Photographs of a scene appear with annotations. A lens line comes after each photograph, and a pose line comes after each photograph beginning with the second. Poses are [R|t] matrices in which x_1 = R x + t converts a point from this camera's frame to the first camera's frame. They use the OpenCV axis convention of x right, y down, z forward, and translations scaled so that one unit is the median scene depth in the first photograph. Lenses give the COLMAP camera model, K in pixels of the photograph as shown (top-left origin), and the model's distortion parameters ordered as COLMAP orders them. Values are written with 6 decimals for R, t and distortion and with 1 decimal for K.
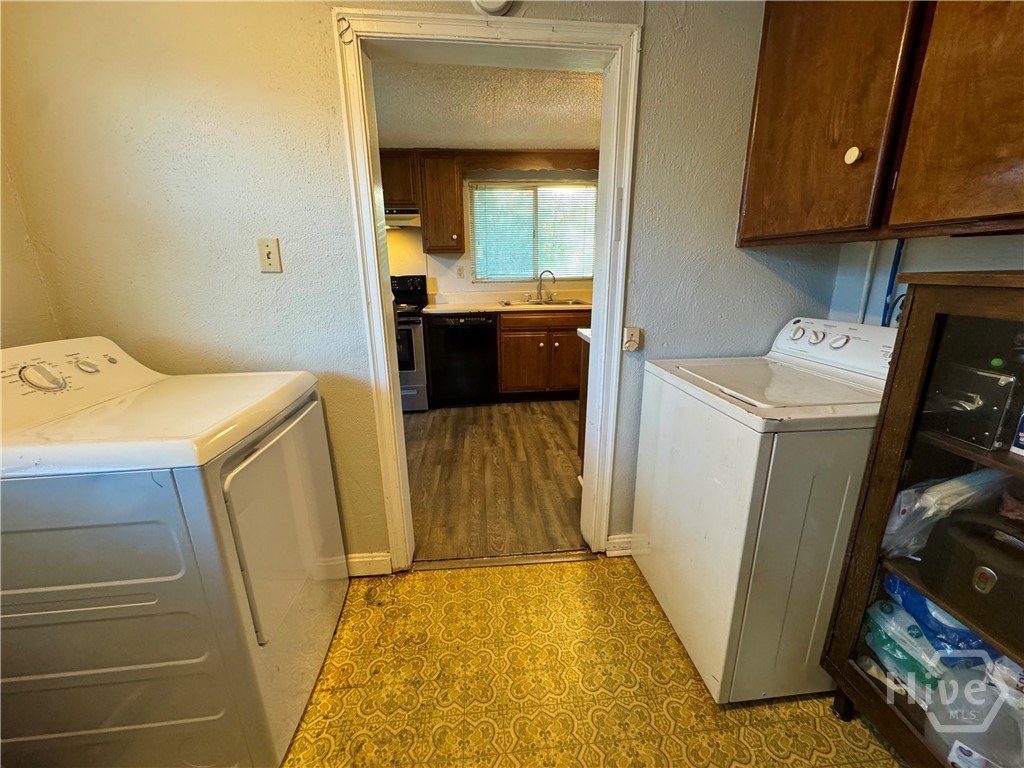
lens RADIAL K [[406.8, 0, 512.0], [0, 406.8, 384.0], [0, 0, 1]] dist [0.000110, 0.000488]
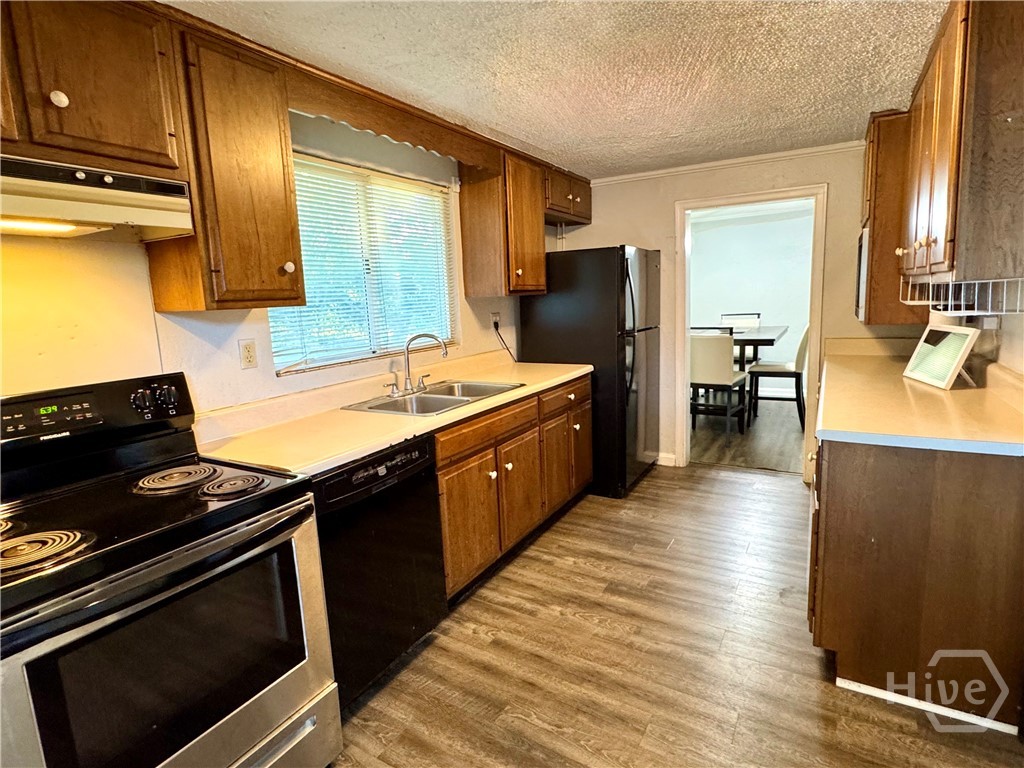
lens RADIAL K [[534.9, 0, 512.0], [0, 534.9, 384.0], [0, 0, 1]] dist [-0.002875, 0.000285]
pose [[0.593394, -0.143658, 0.791988, -0.451894], [0.260356, 0.965306, -0.019975, -0.195981], [-0.761642, 0.218052, 0.610209, 0.572847]]
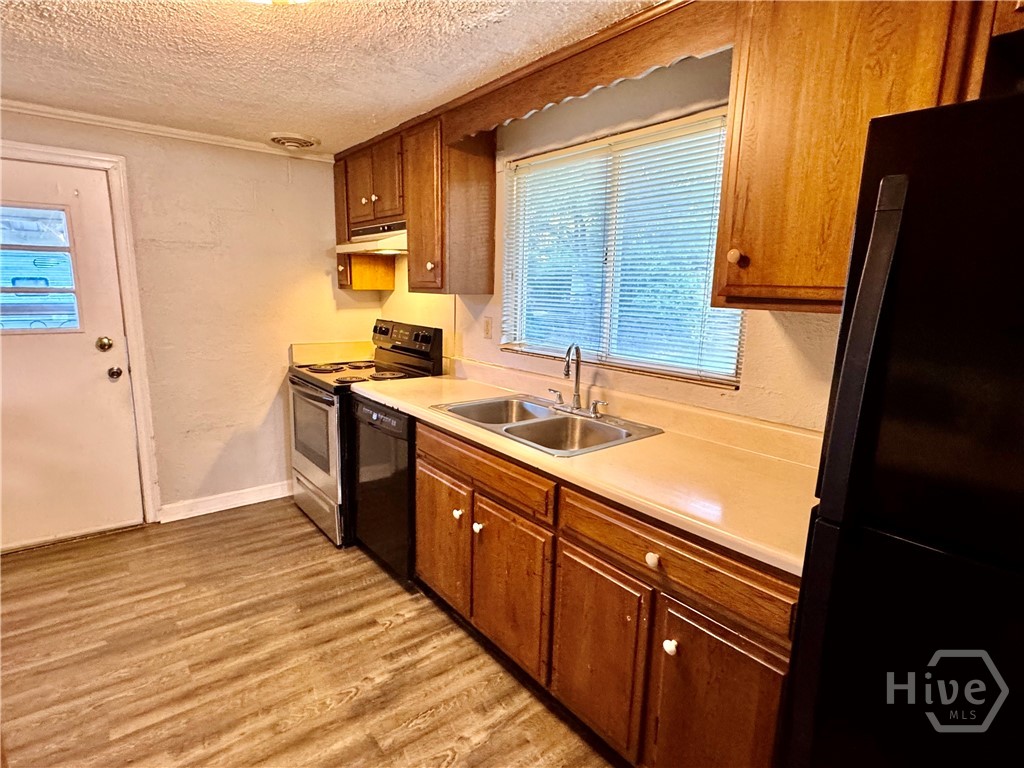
lens RADIAL K [[534.9, 0, 512.0], [0, 534.9, 384.0], [0, 0, 1]] dist [-0.002875, 0.000285]
pose [[0.542471, 0.177685, -0.821068, 0.561531], [-0.262619, 0.964259, 0.035163, -0.273453], [0.797970, 0.196553, 0.569746, 0.736637]]
